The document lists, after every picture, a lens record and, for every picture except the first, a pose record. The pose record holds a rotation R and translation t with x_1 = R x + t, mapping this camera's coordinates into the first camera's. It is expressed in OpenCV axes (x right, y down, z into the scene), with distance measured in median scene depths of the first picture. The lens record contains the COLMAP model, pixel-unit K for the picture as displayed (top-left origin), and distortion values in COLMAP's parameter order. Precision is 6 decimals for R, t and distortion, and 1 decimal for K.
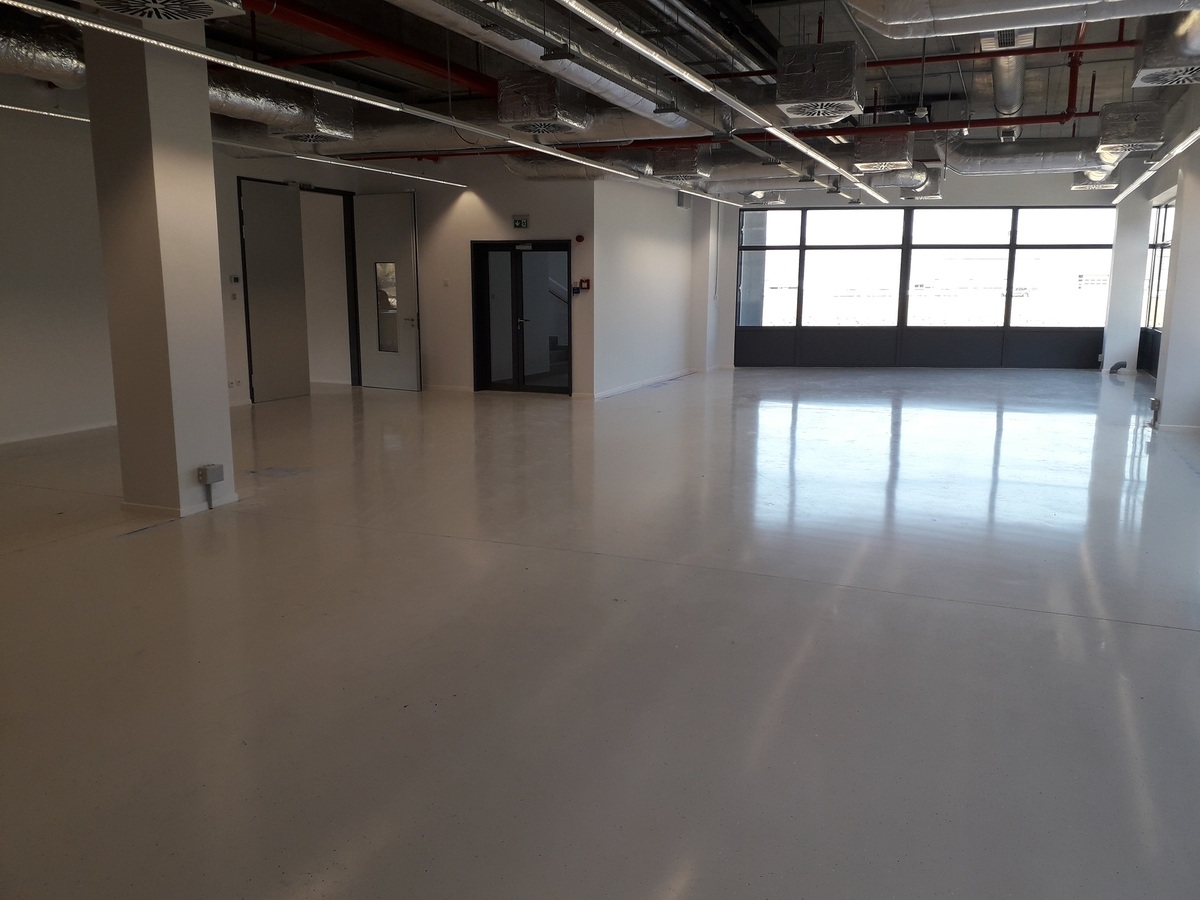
lens RADIAL K [[938.0, 0, 601.0], [0, 938.0, 449.1], [0, 0, 1]] dist [0.030215, -0.014352]
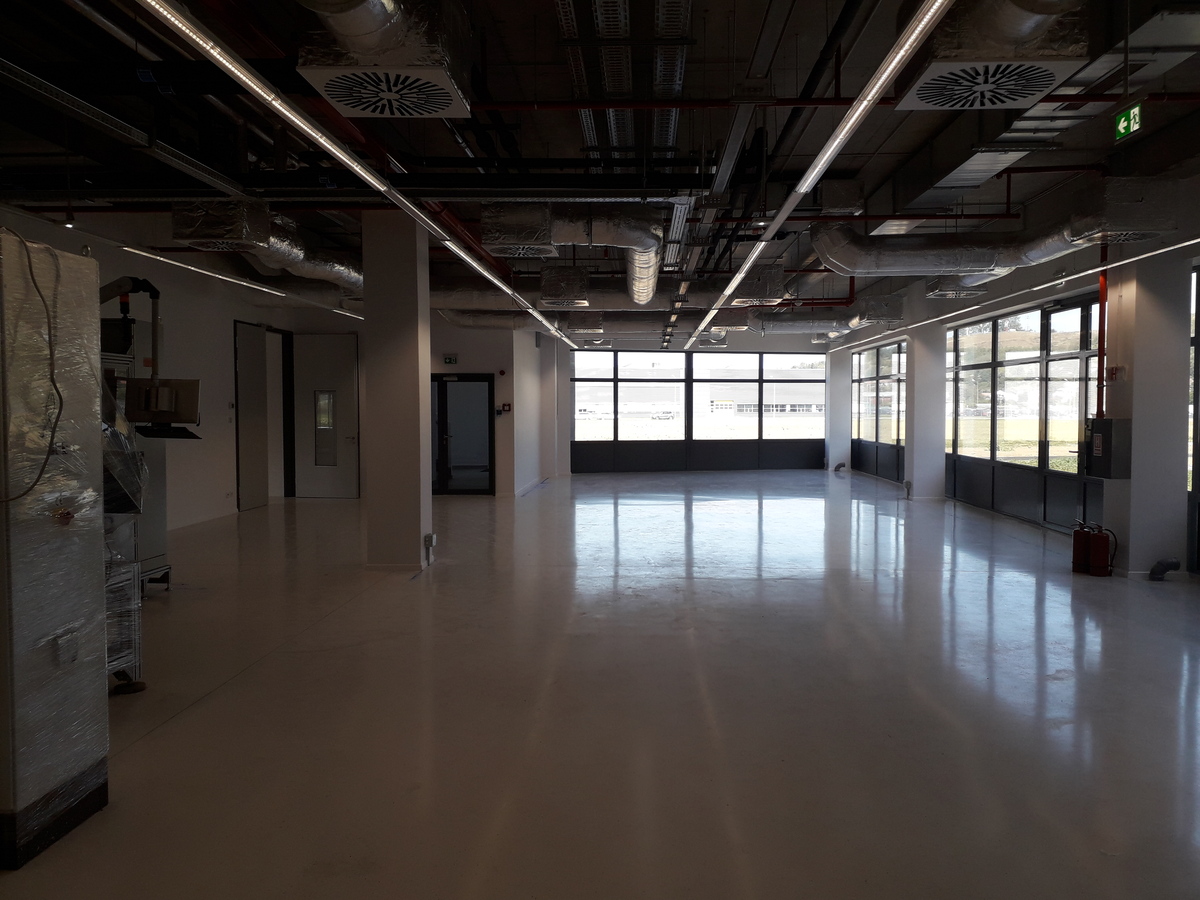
lens RADIAL K [[938.0, 0, 599.8], [0, 938.0, 449.1], [0, 0, 1]] dist [0.030215, -0.014352]
pose [[0.938176, -0.019580, 0.345603, -0.271449], [0.066073, 0.990172, -0.123264, 0.036540], [-0.339793, 0.138479, 0.930250, -0.176717]]
